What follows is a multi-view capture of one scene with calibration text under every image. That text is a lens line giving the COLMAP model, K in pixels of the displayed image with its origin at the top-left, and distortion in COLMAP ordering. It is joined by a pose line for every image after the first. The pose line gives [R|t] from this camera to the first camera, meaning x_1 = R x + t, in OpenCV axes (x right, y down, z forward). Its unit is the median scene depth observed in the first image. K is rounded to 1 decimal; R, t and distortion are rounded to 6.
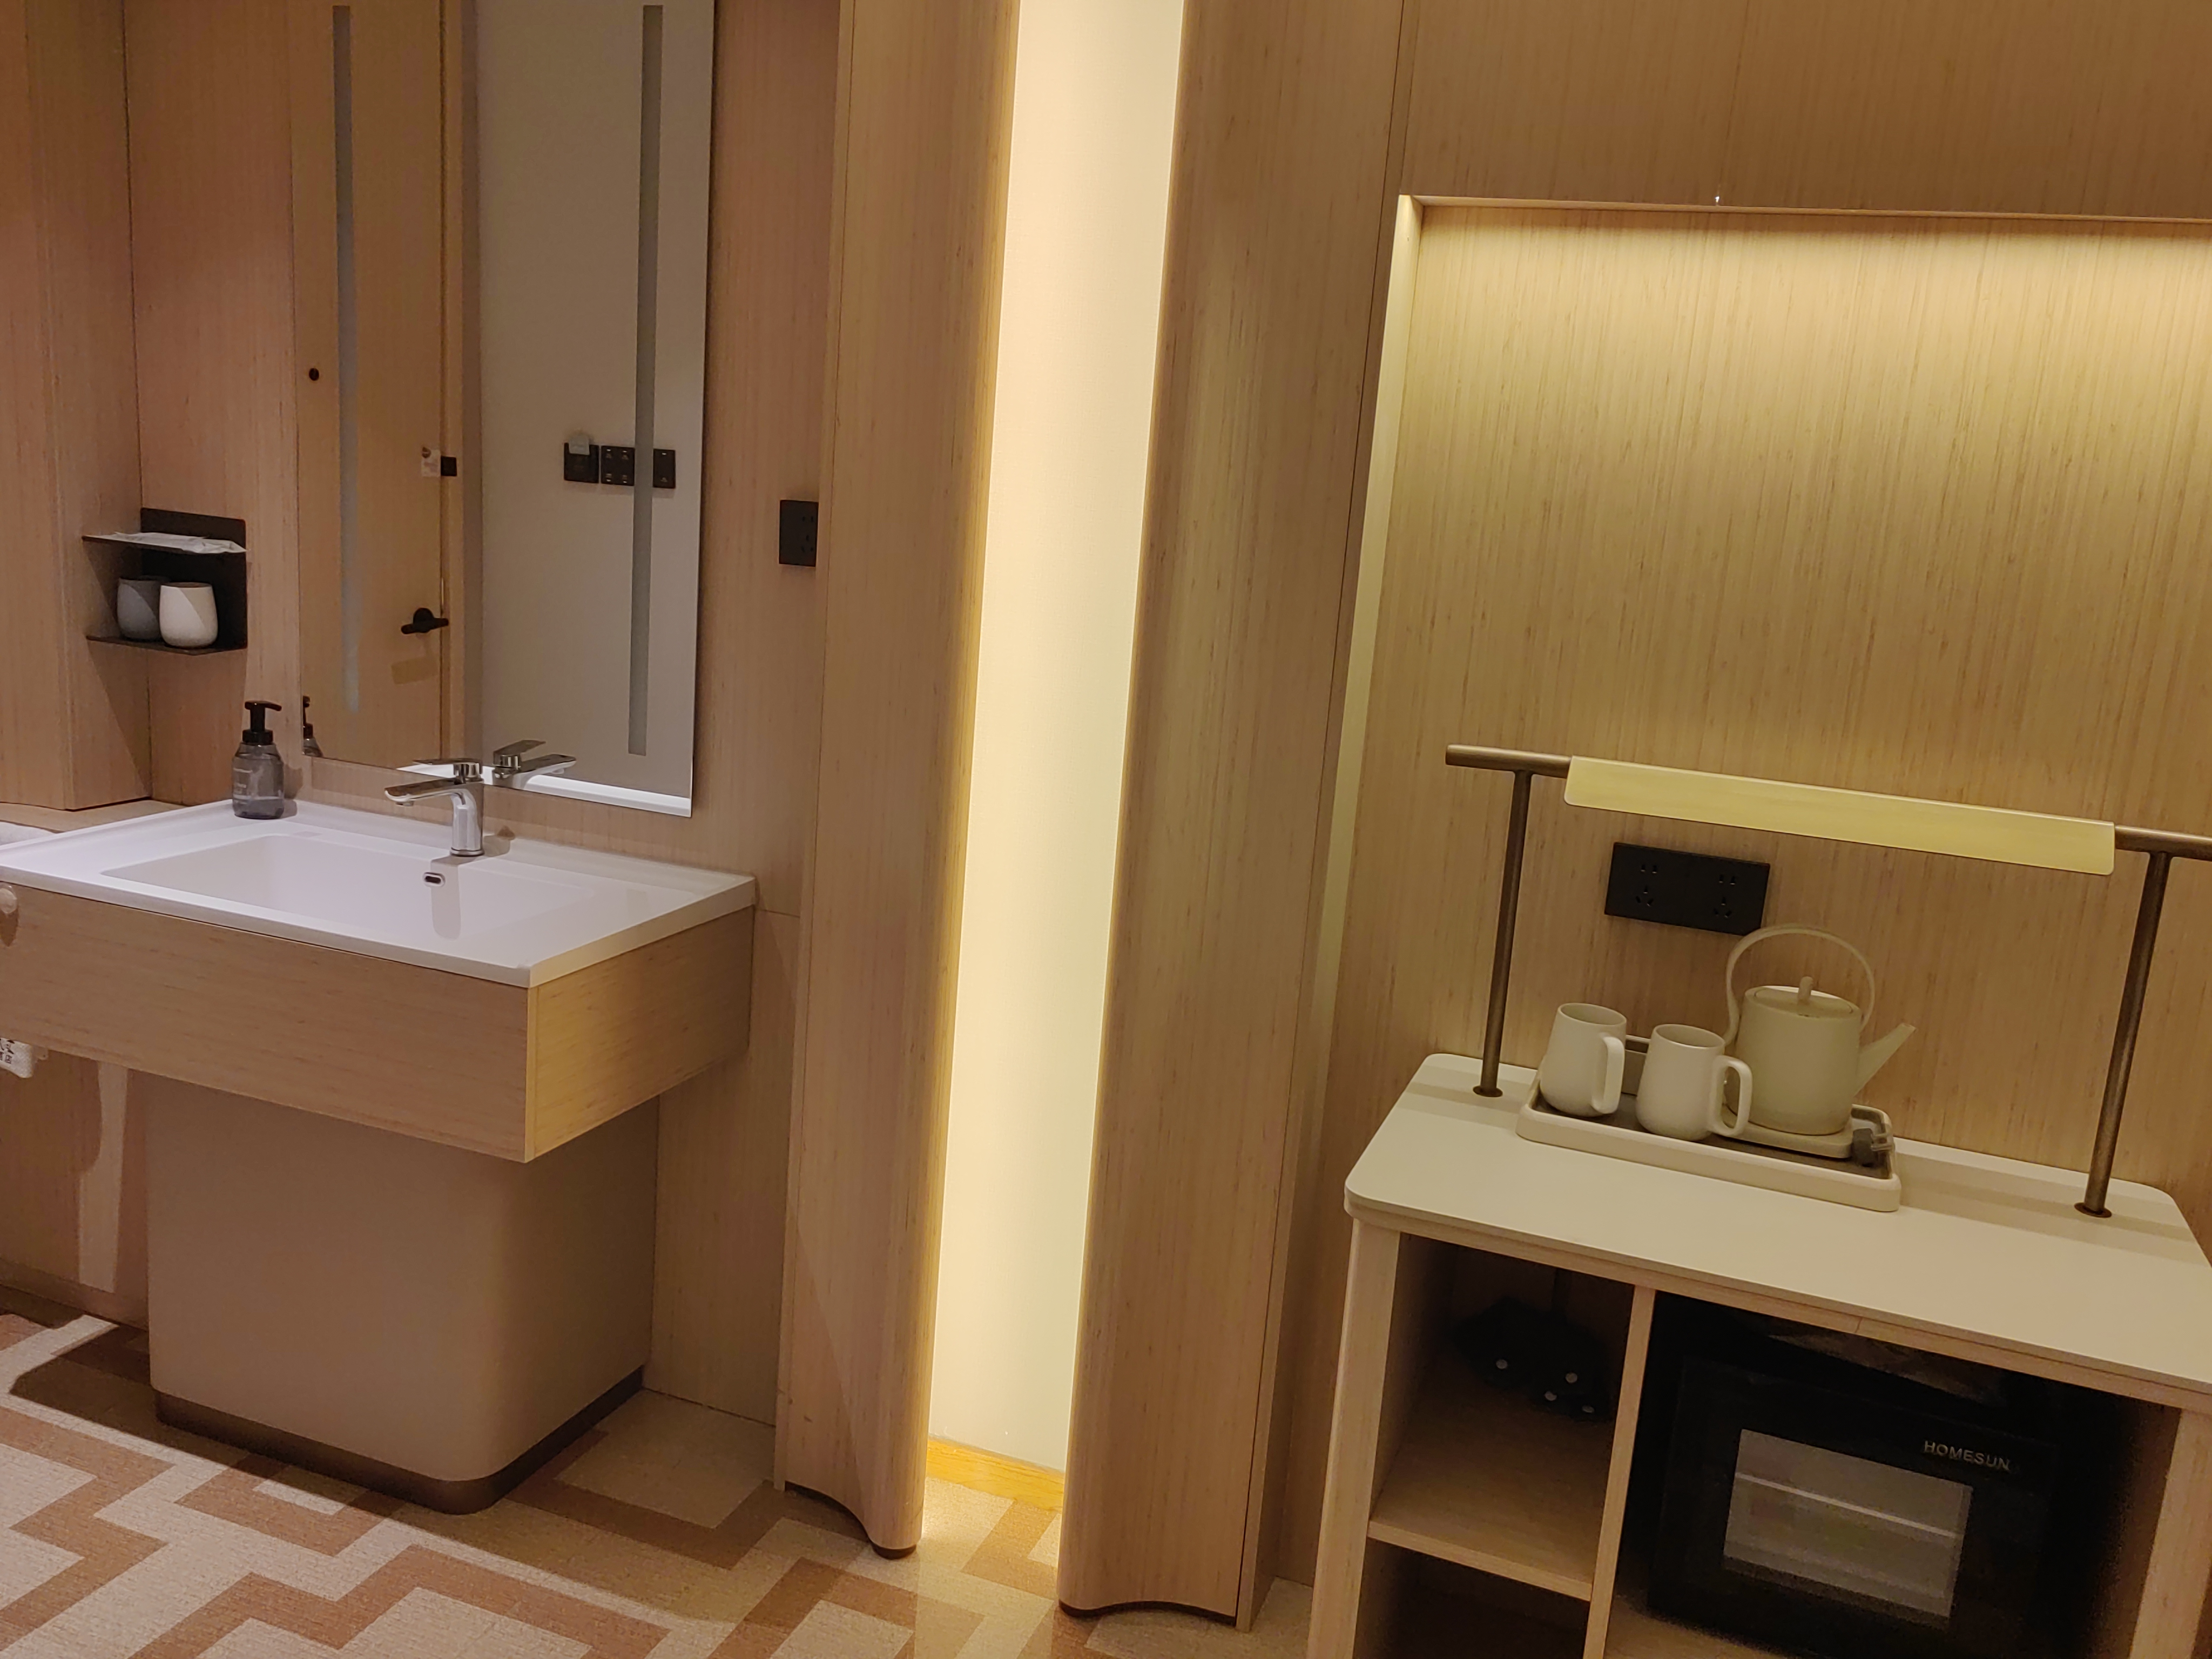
lens RADIAL K [[1765.4, 0, 1102.1], [0, 1765.4, 830.9], [0, 0, 1]] dist [0.035244, 0.000852]
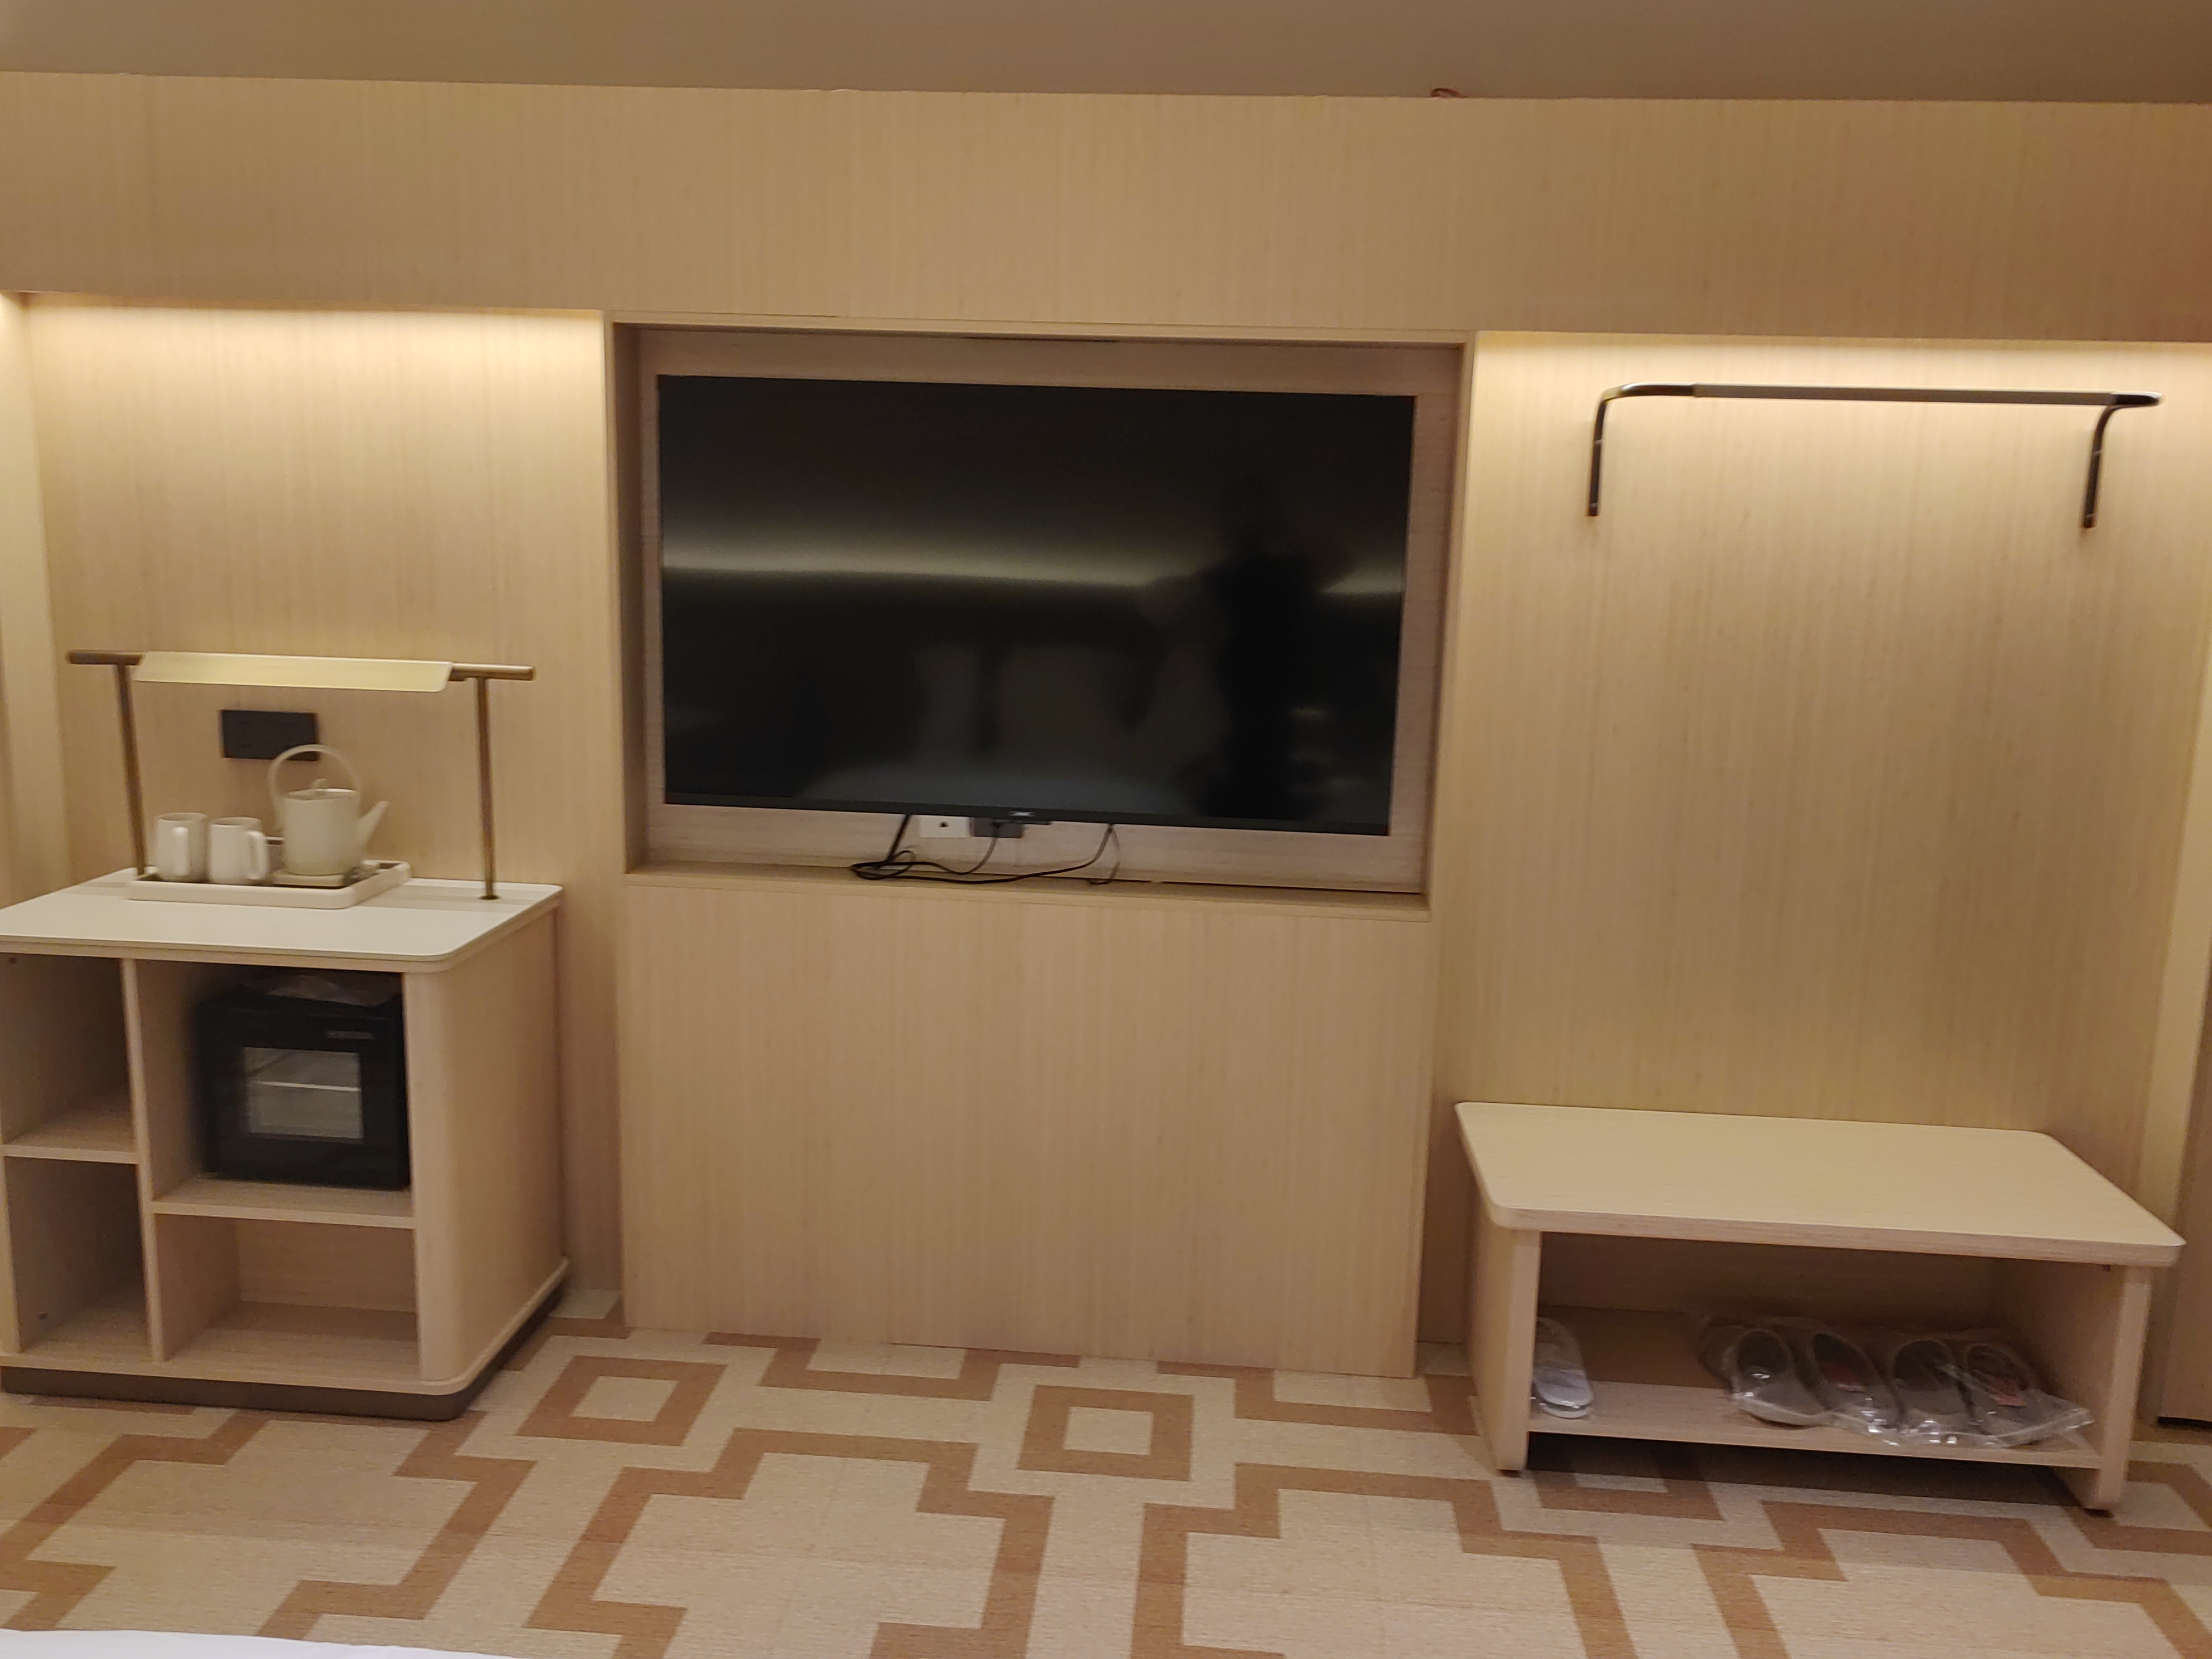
lens RADIAL K [[1765.4, 0, 1105.9], [0, 1765.4, 824.2], [0, 0, 1]] dist [0.035244, 0.000852]
pose [[0.962226, -0.099530, 0.253407, 0.677152], [0.100757, 0.994878, 0.008167, 0.184280], [-0.252921, 0.017674, 0.967325, -0.728294]]
